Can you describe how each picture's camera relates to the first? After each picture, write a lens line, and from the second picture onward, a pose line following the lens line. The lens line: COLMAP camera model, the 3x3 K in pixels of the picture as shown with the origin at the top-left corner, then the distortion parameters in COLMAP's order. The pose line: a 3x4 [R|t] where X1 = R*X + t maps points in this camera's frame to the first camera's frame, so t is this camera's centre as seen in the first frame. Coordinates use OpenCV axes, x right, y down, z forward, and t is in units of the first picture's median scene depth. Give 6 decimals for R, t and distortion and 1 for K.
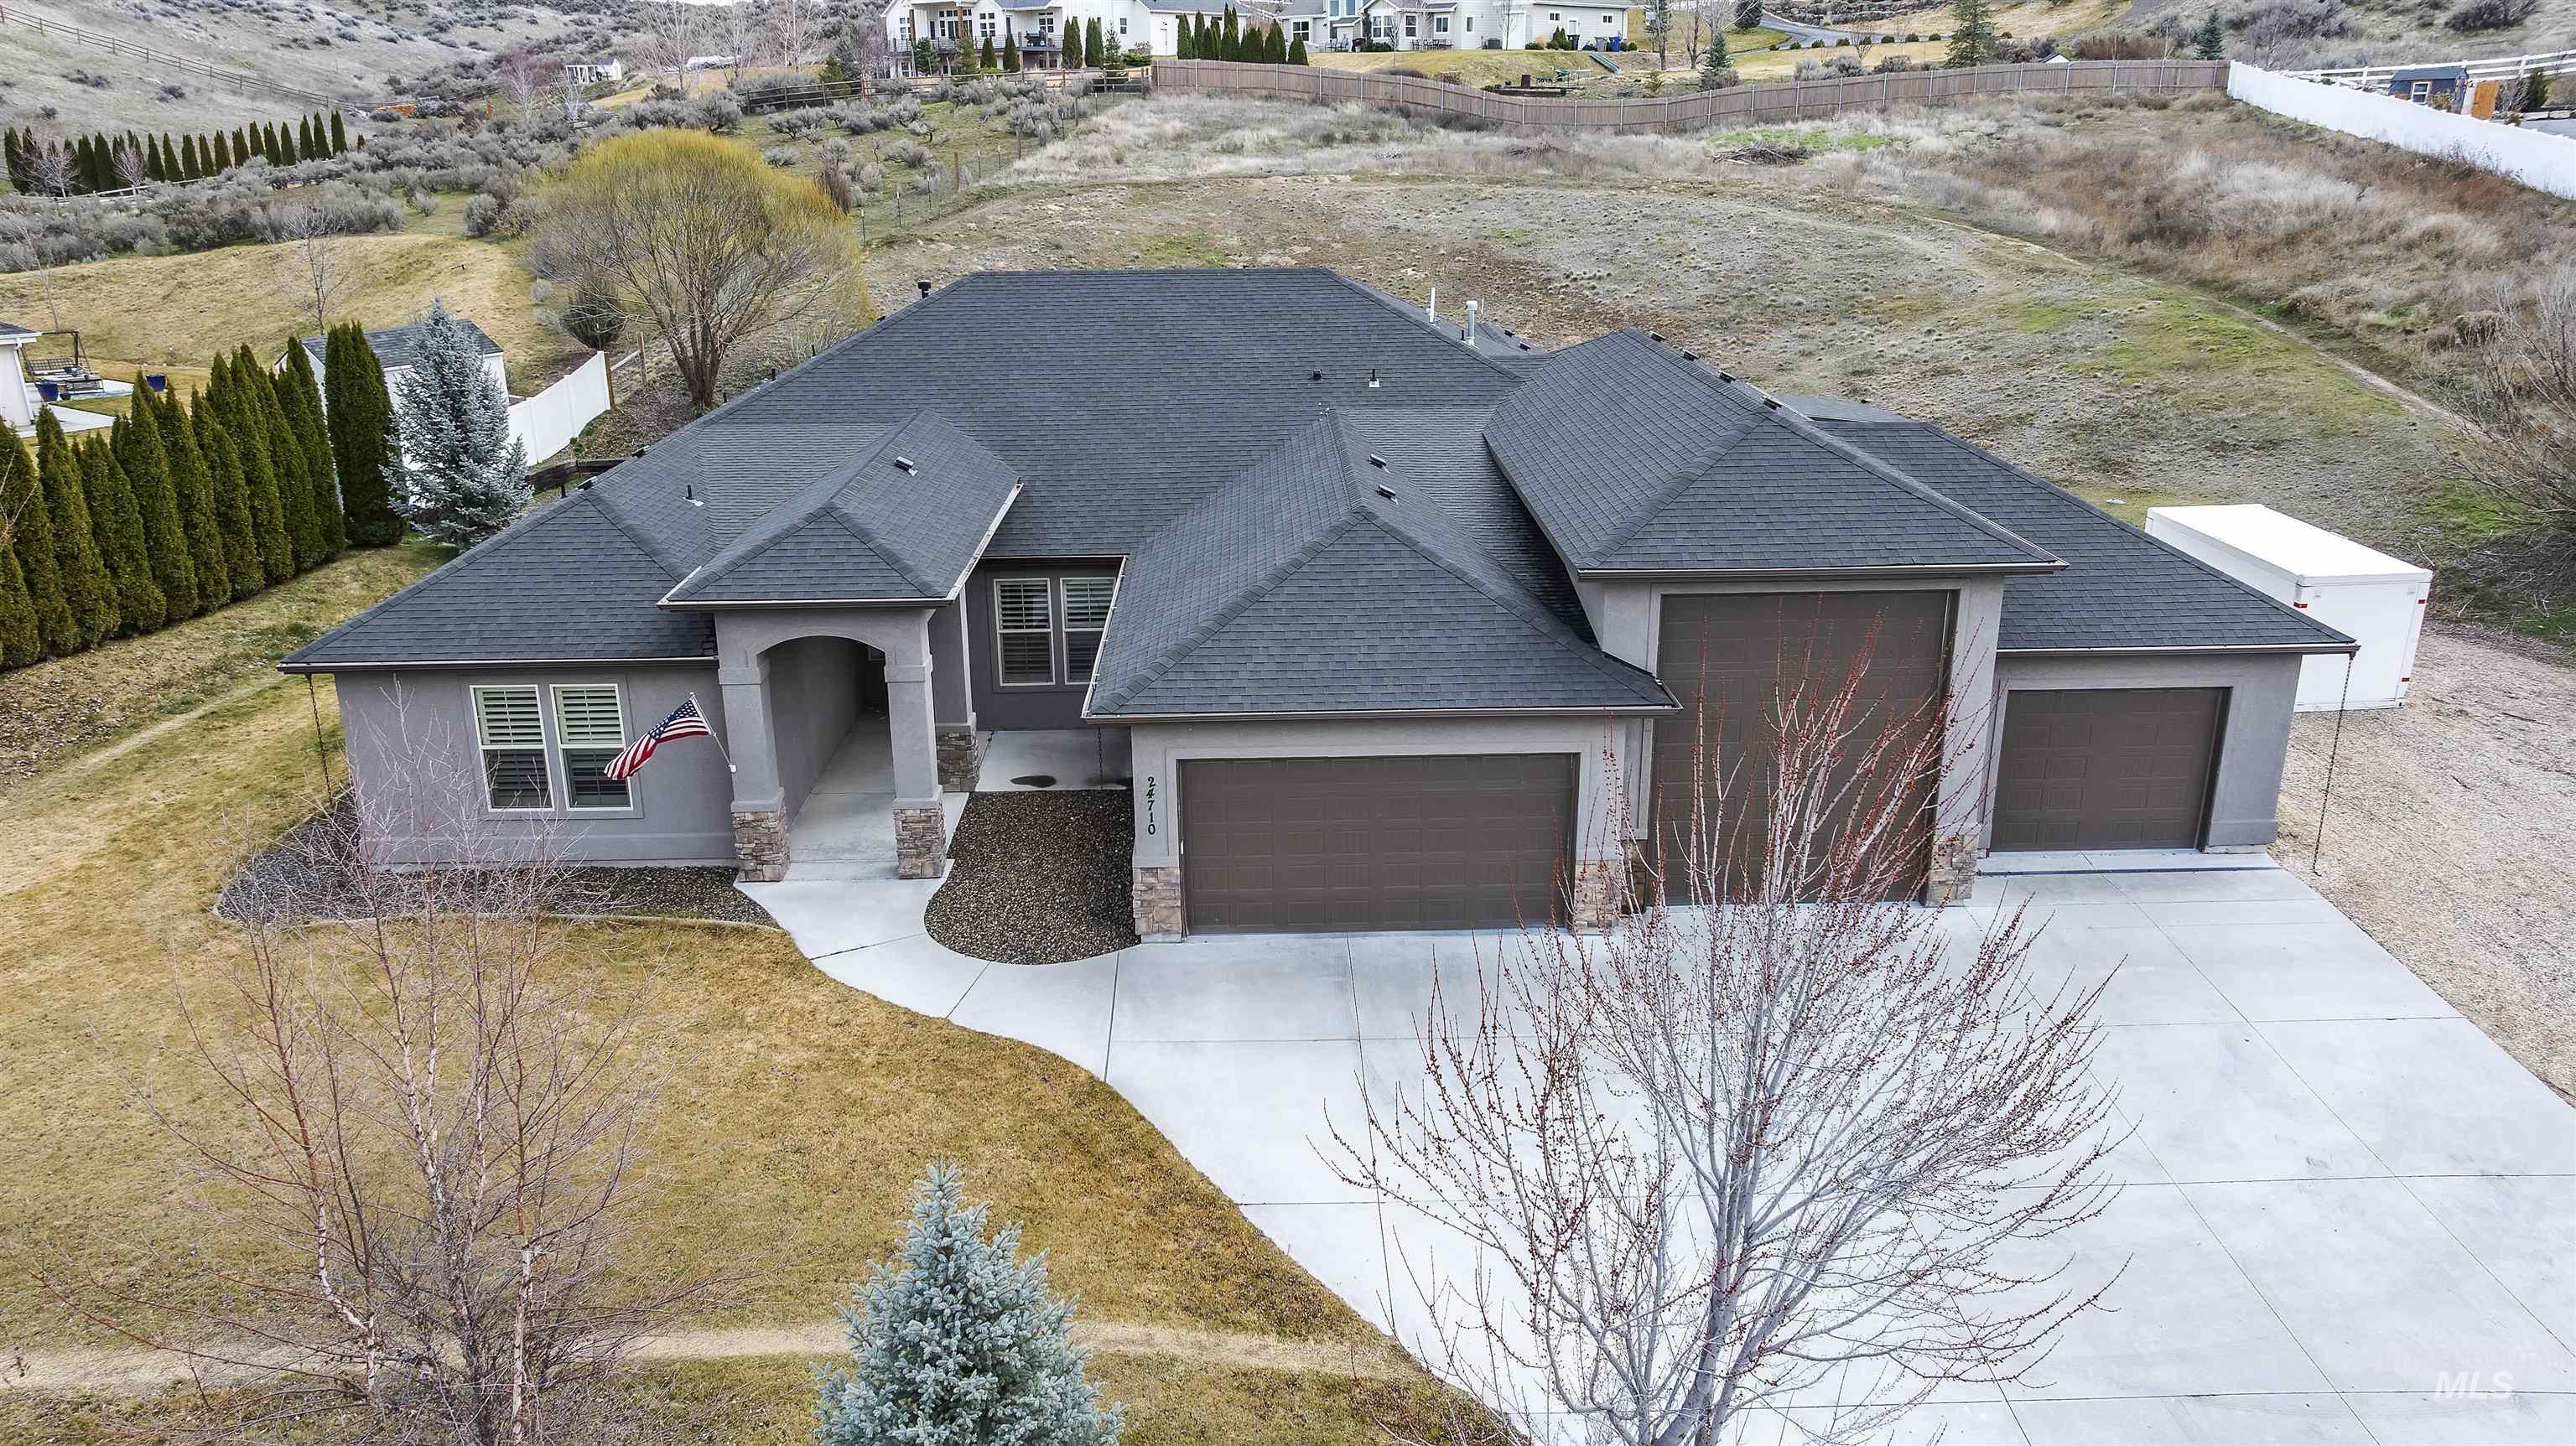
lens RADIAL K [[1808.5, 0, 1288.0], [0, 1808.5, 723.0], [0, 0, 1]] dist [-0.026991, -0.000556]
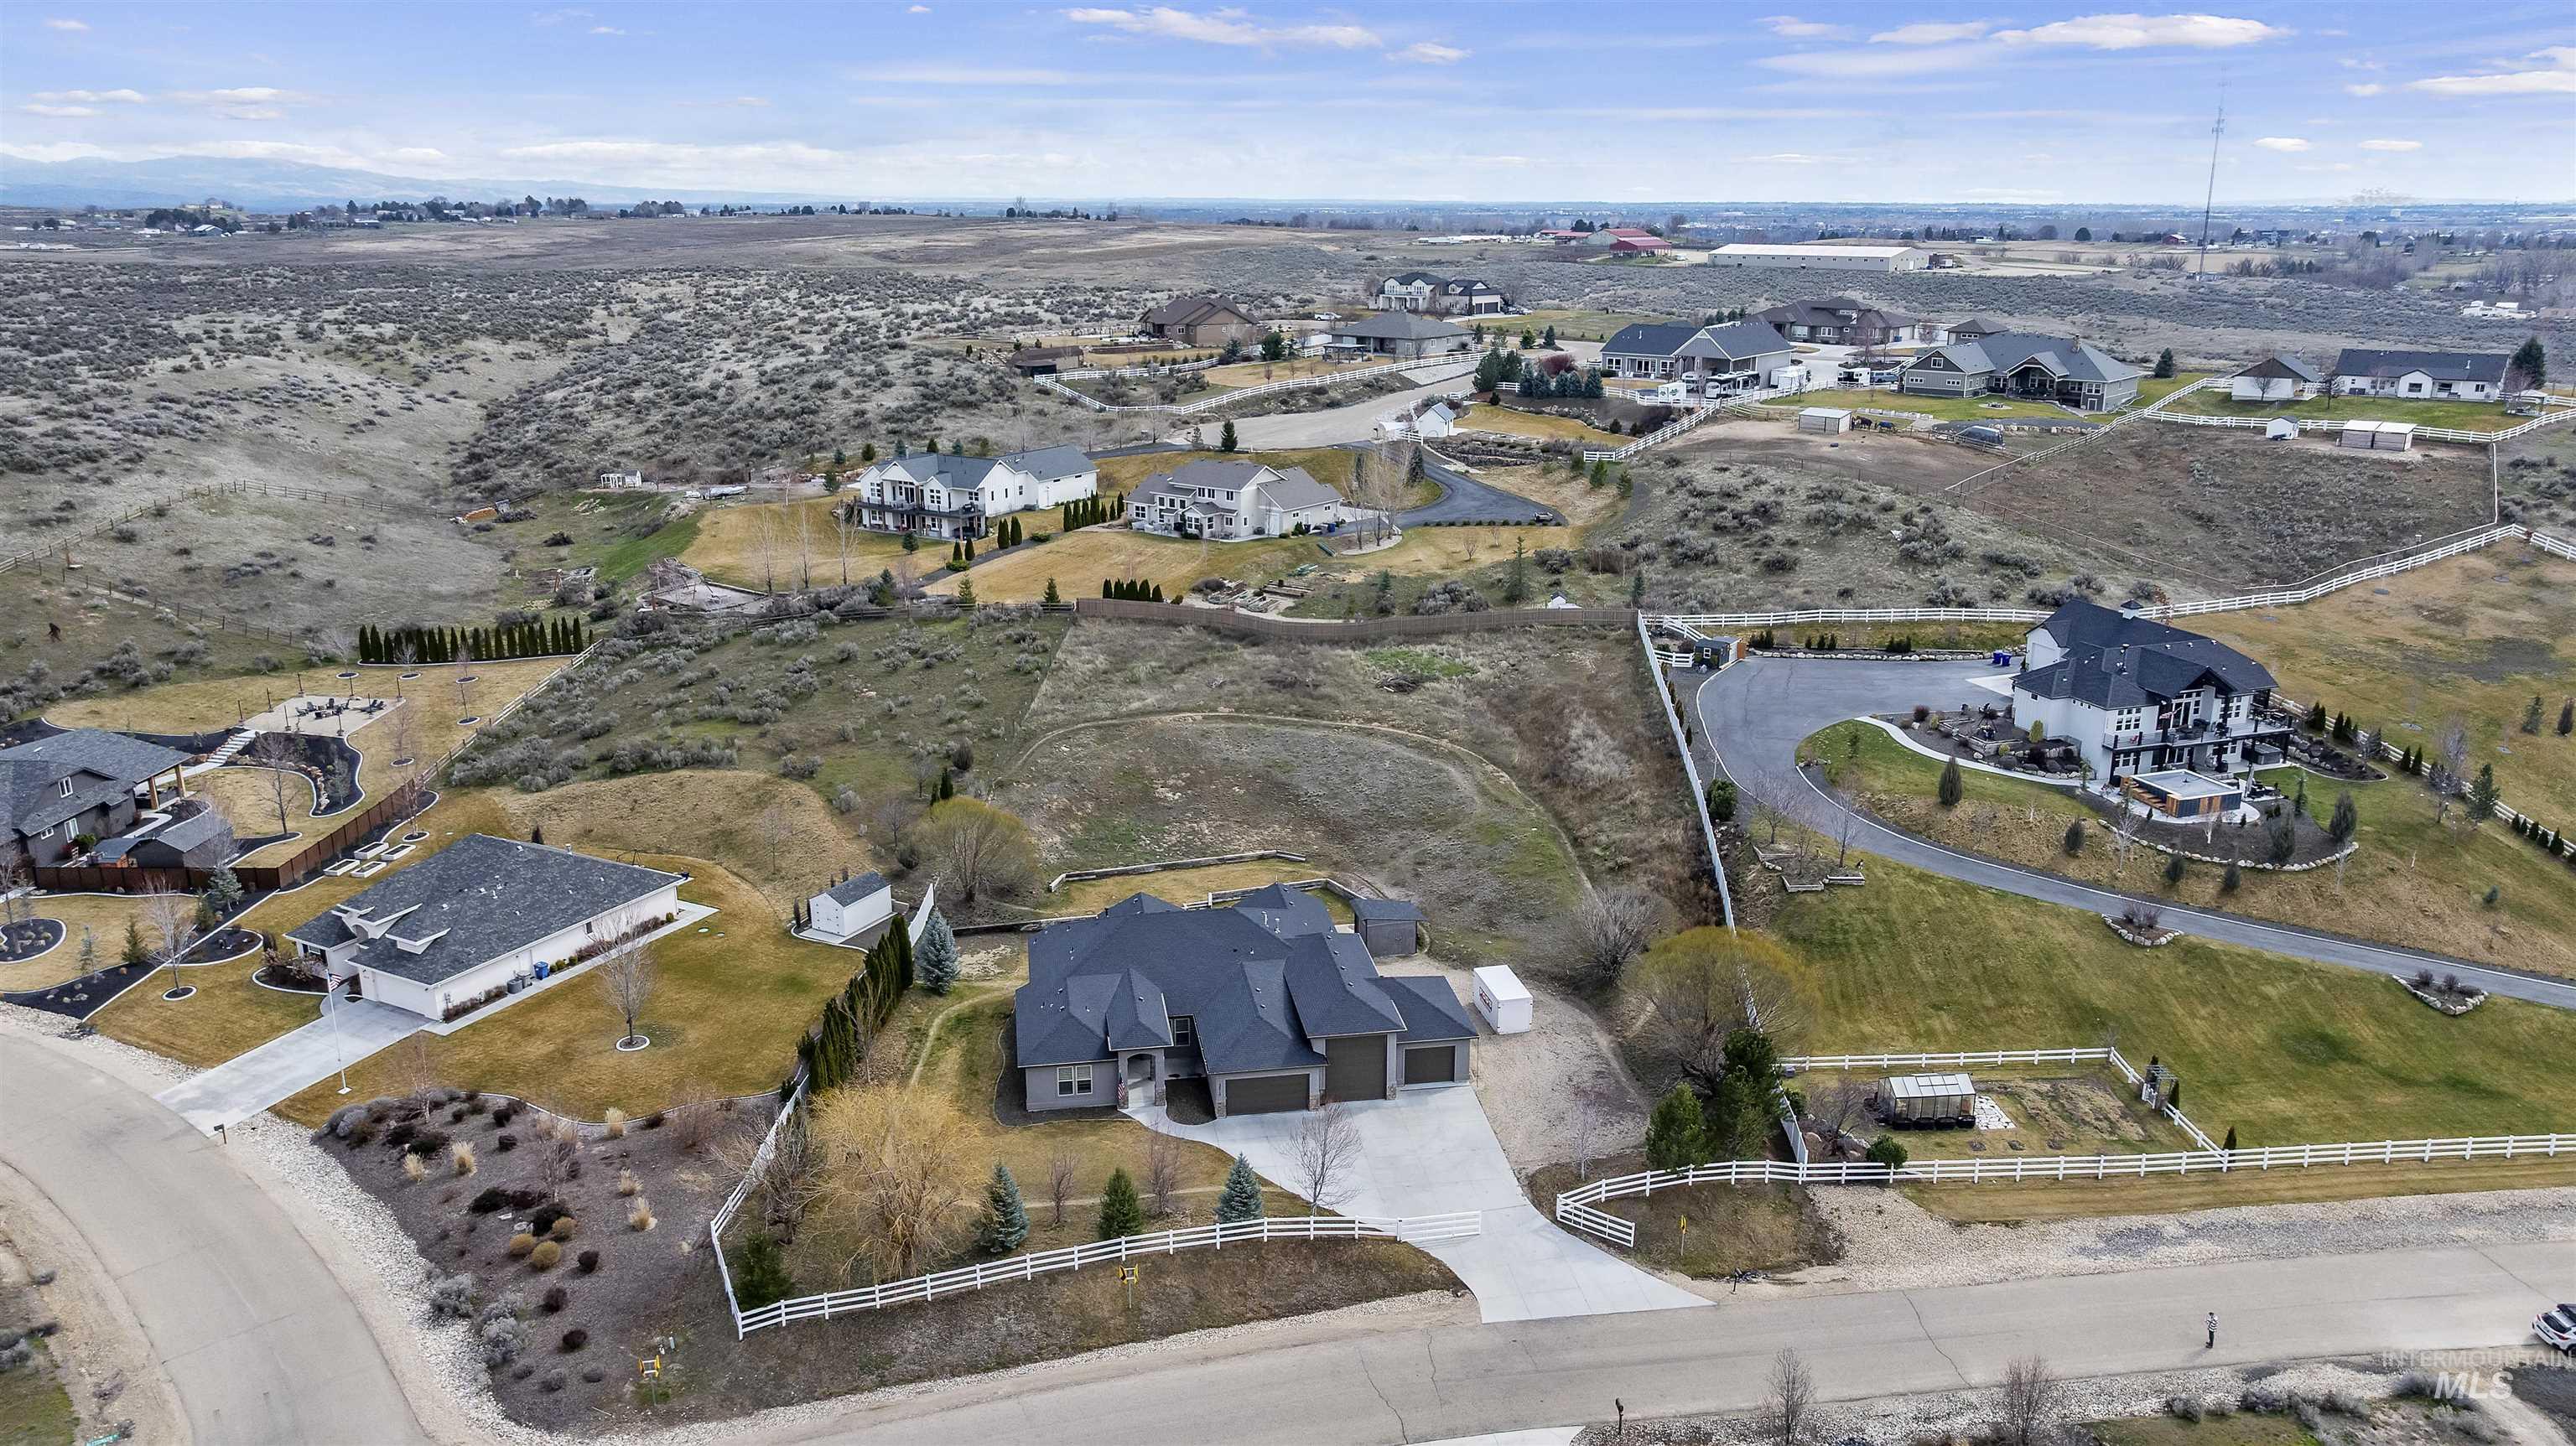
lens RADIAL K [[1805.6, 0, 1298.7], [0, 1805.6, 711.3], [0, 0, 1]] dist [-0.019548, 0.002598]
pose [[0.990058, -0.029432, 0.137548, -0.443666], [0.037452, 0.997723, -0.056092, -0.603034], [-0.135584, 0.060686, 0.988906, -3.379562]]
